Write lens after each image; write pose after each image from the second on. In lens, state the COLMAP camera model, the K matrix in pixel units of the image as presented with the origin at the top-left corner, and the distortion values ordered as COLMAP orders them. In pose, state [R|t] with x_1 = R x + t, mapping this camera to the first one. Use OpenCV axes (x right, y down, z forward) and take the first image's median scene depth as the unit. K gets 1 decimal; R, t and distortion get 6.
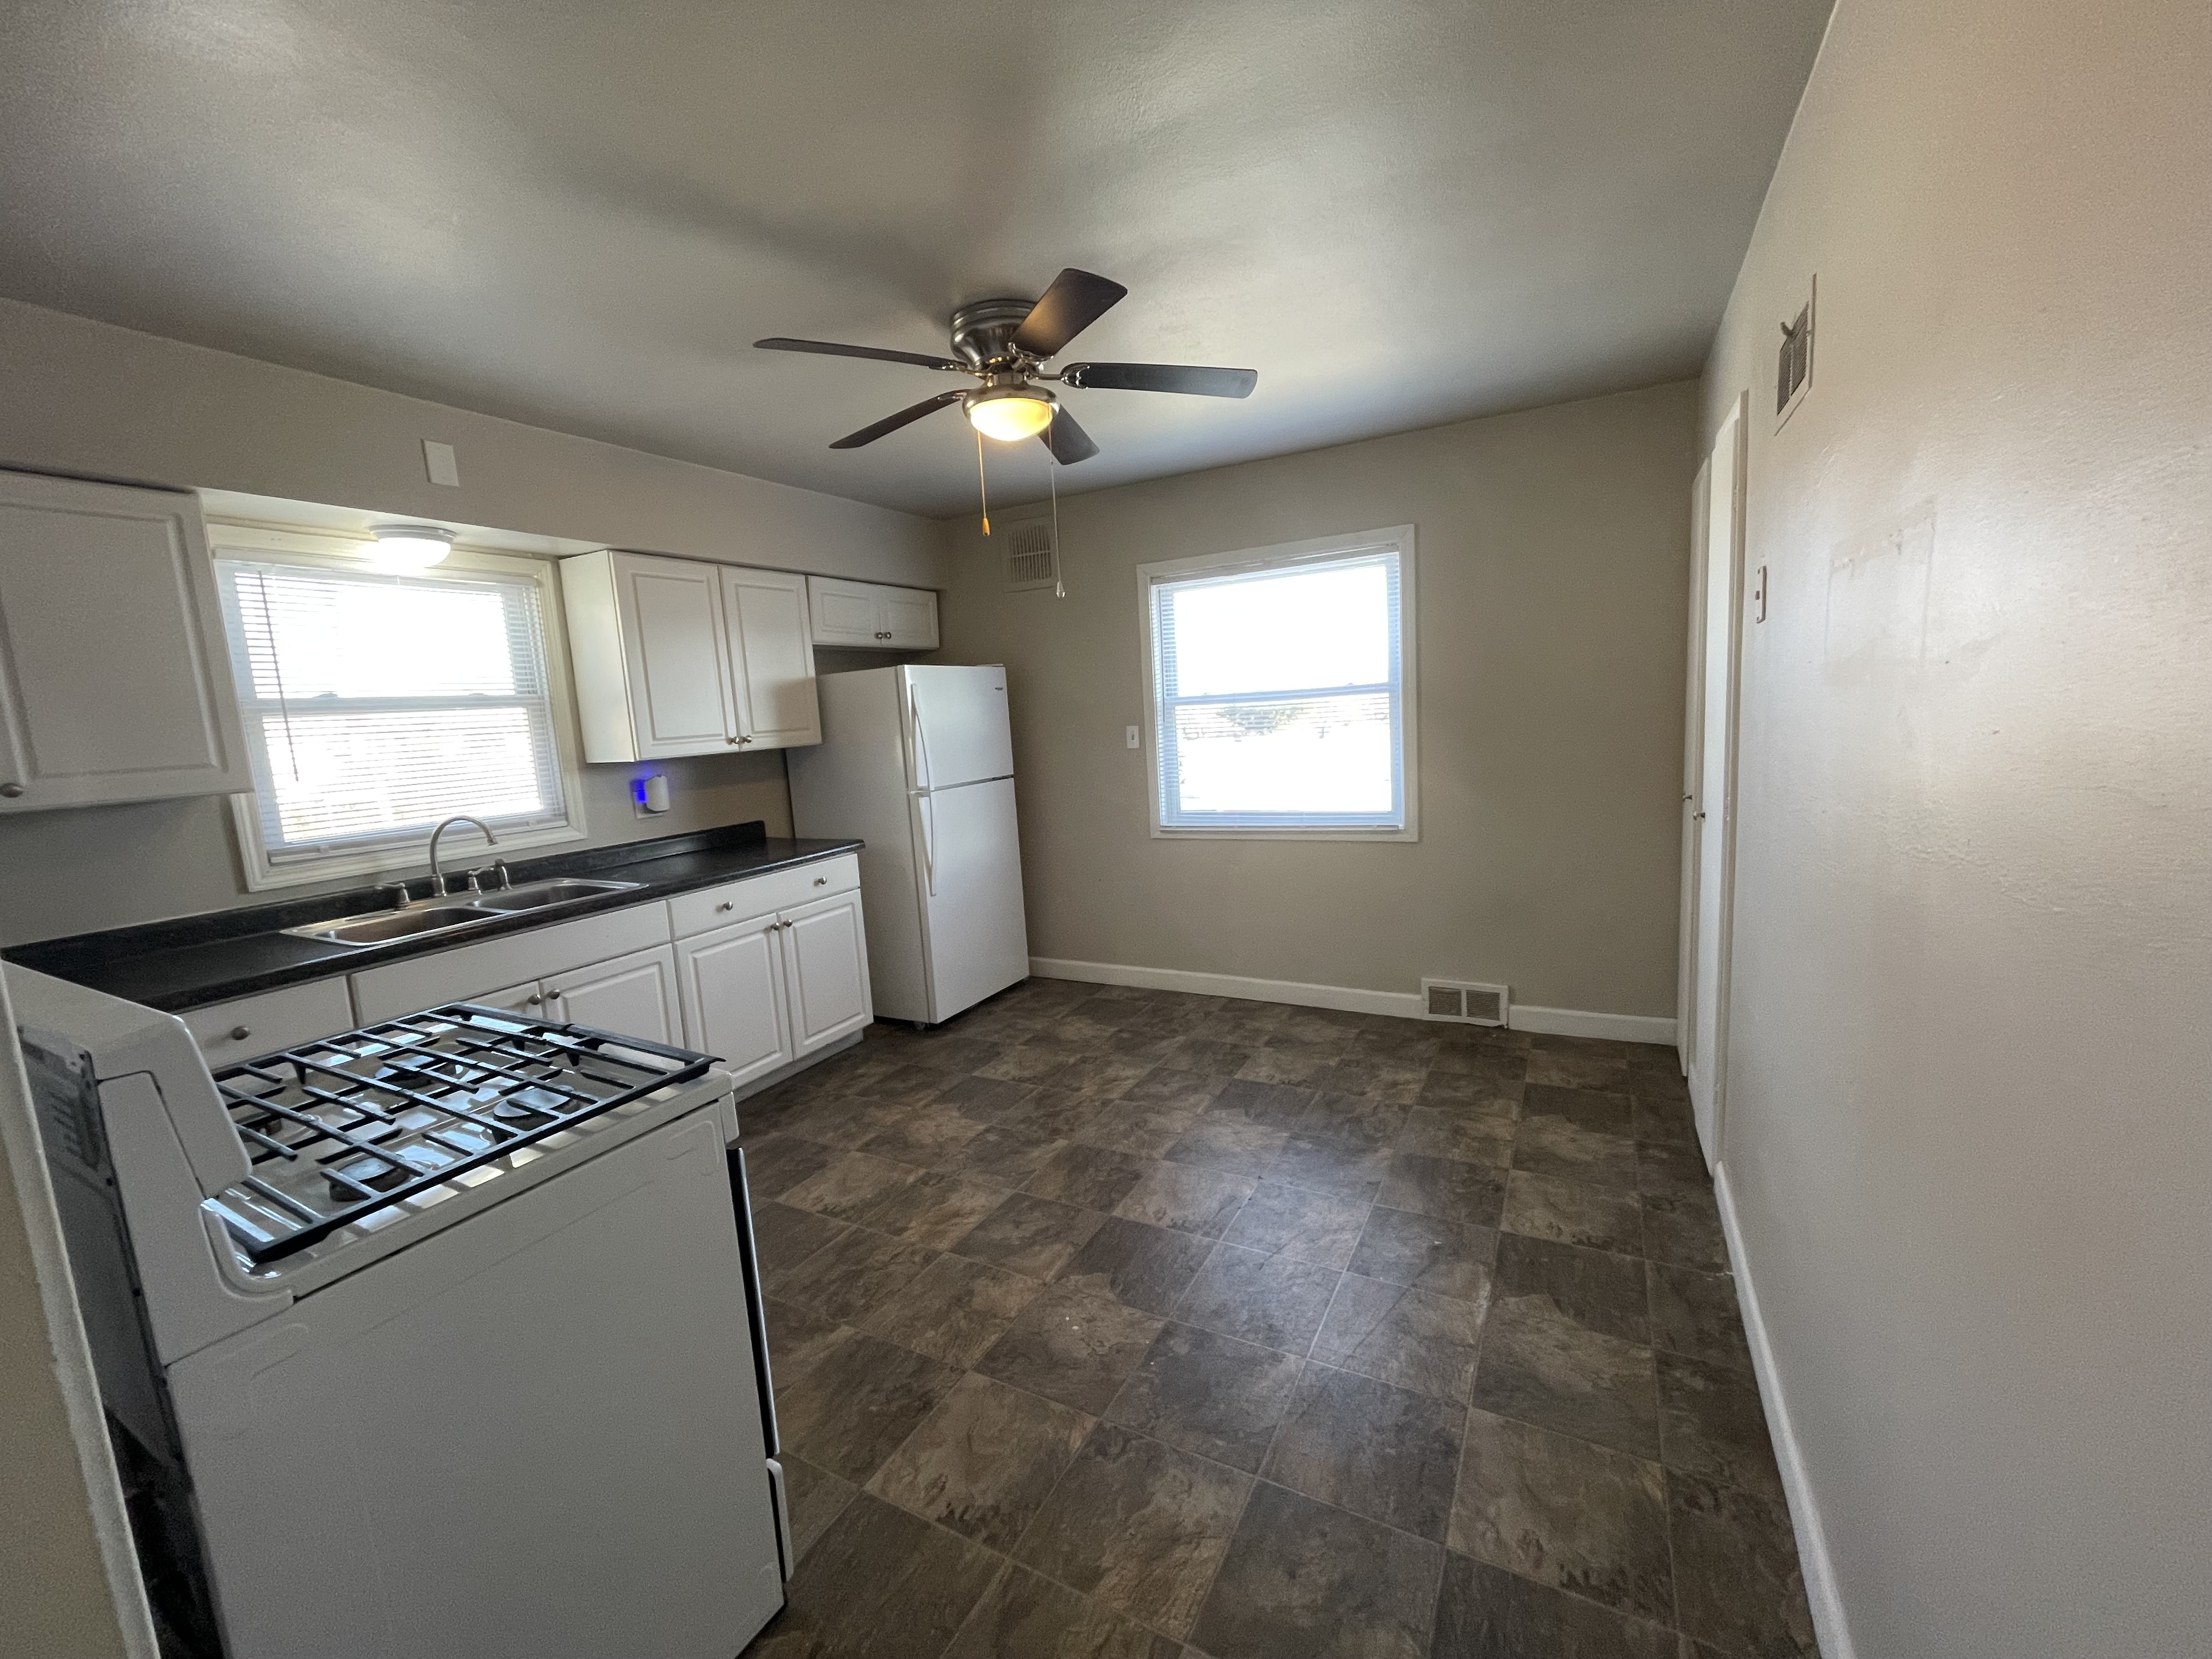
lens RADIAL K [[891.5, 0, 1110.1], [0, 891.5, 825.6], [0, 0, 1]] dist [-0.005048, -0.000271]
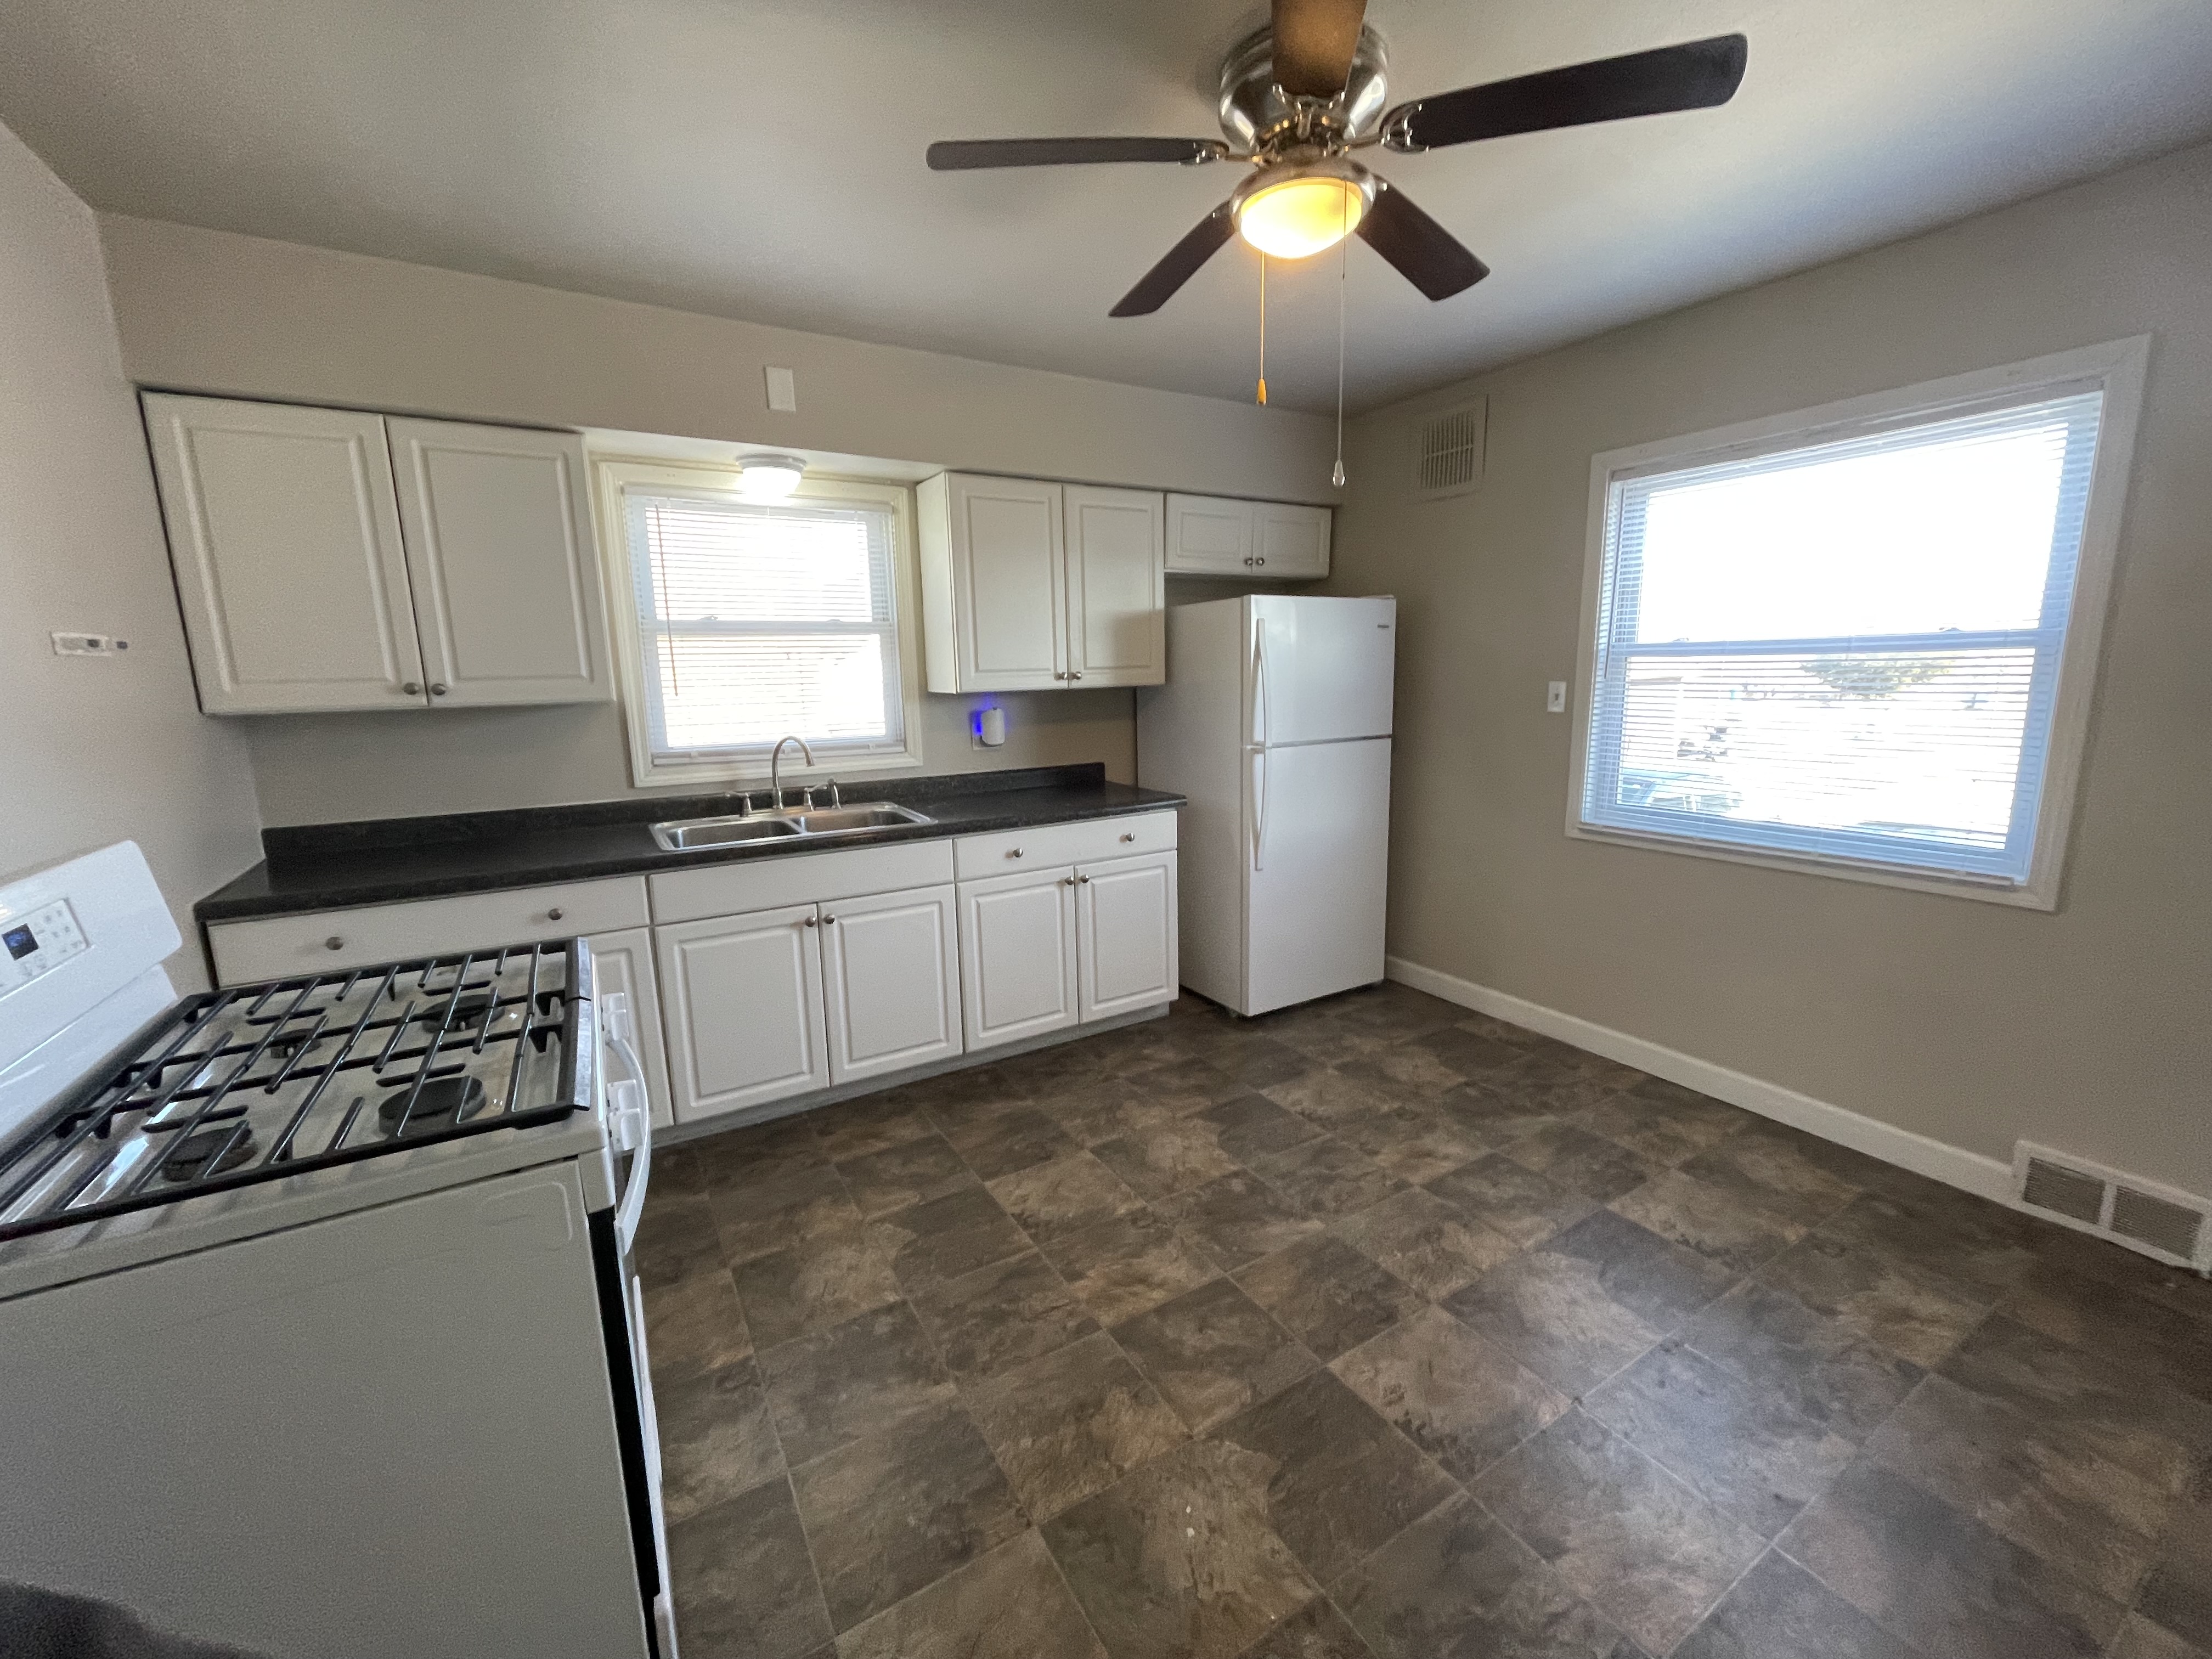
lens RADIAL K [[891.5, 0, 1106.3], [0, 891.5, 827.4], [0, 0, 1]] dist [-0.005048, -0.000271]
pose [[0.857562, 0.132277, -0.497082, 0.115854], [-0.098002, 0.990684, 0.094555, -0.034888], [0.504958, -0.032372, 0.862536, 0.236294]]
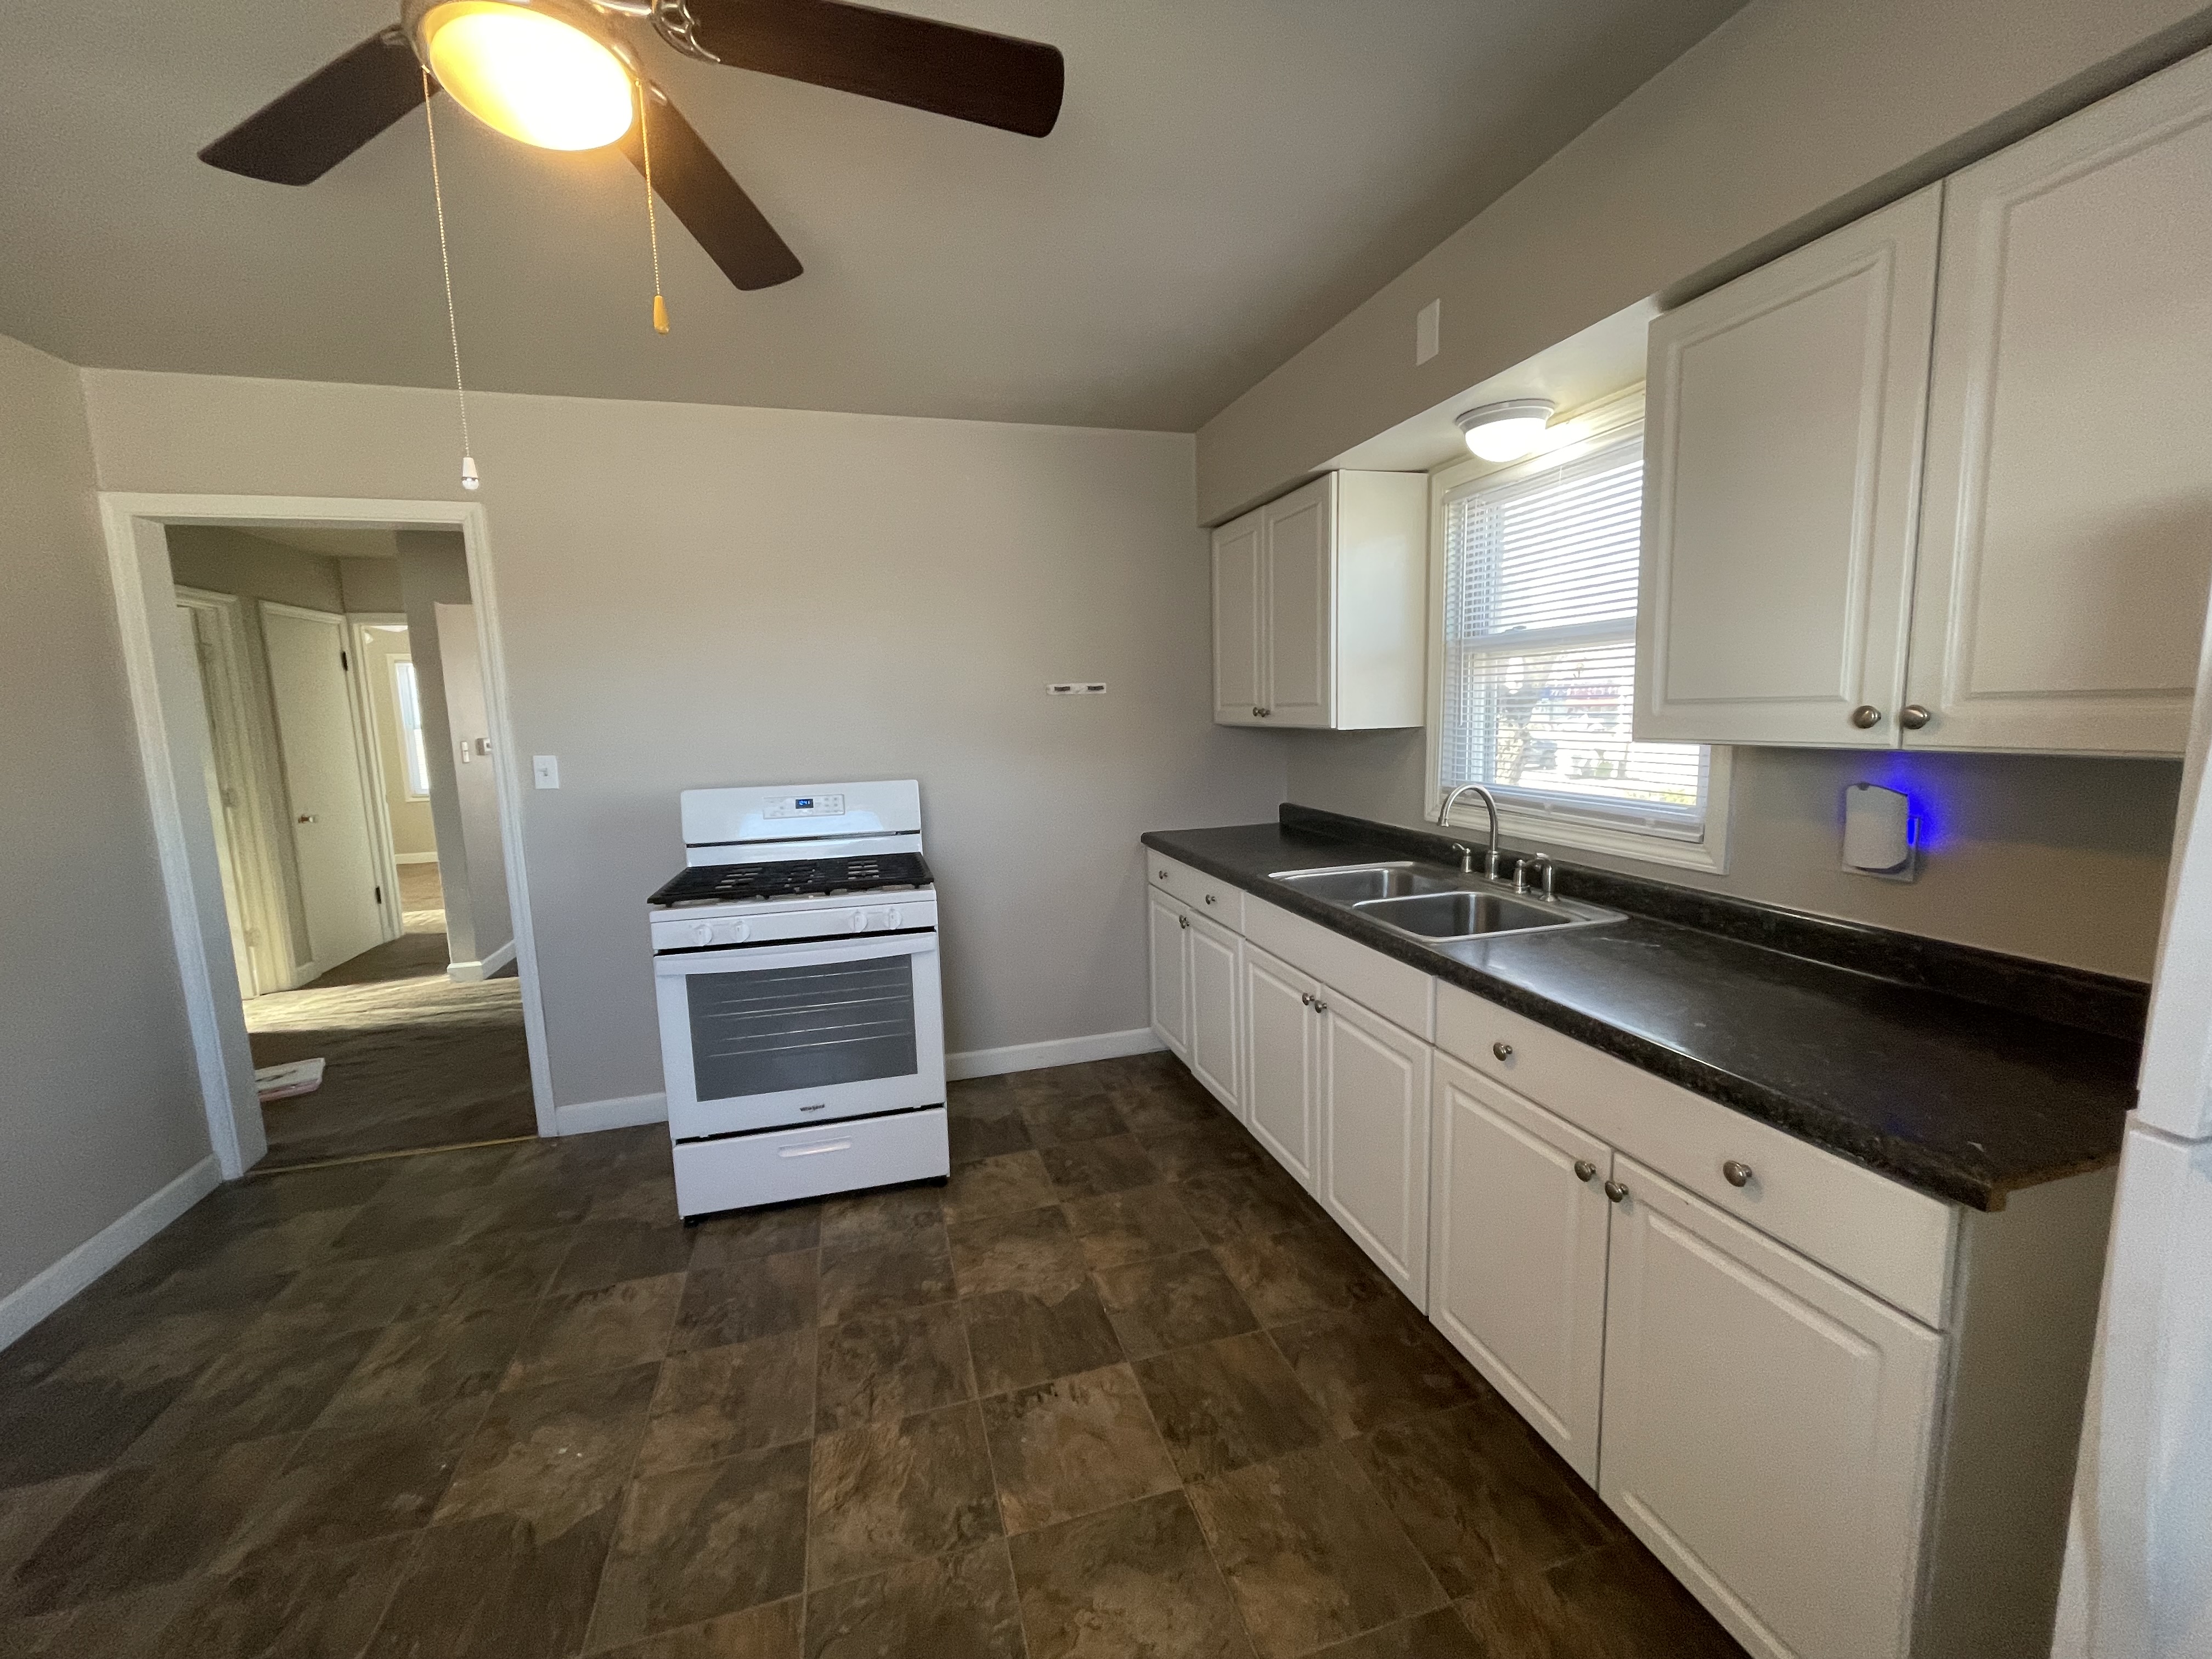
lens RADIAL K [[891.5, 0, 1115.0], [0, 891.5, 831.9], [0, 0, 1]] dist [-0.005048, -0.000271]
pose [[-0.708821, 0.173856, -0.683628, 0.040204], [-0.026097, 0.962024, 0.271715, -0.155866], [0.704905, 0.210438, -0.677366, 1.157947]]
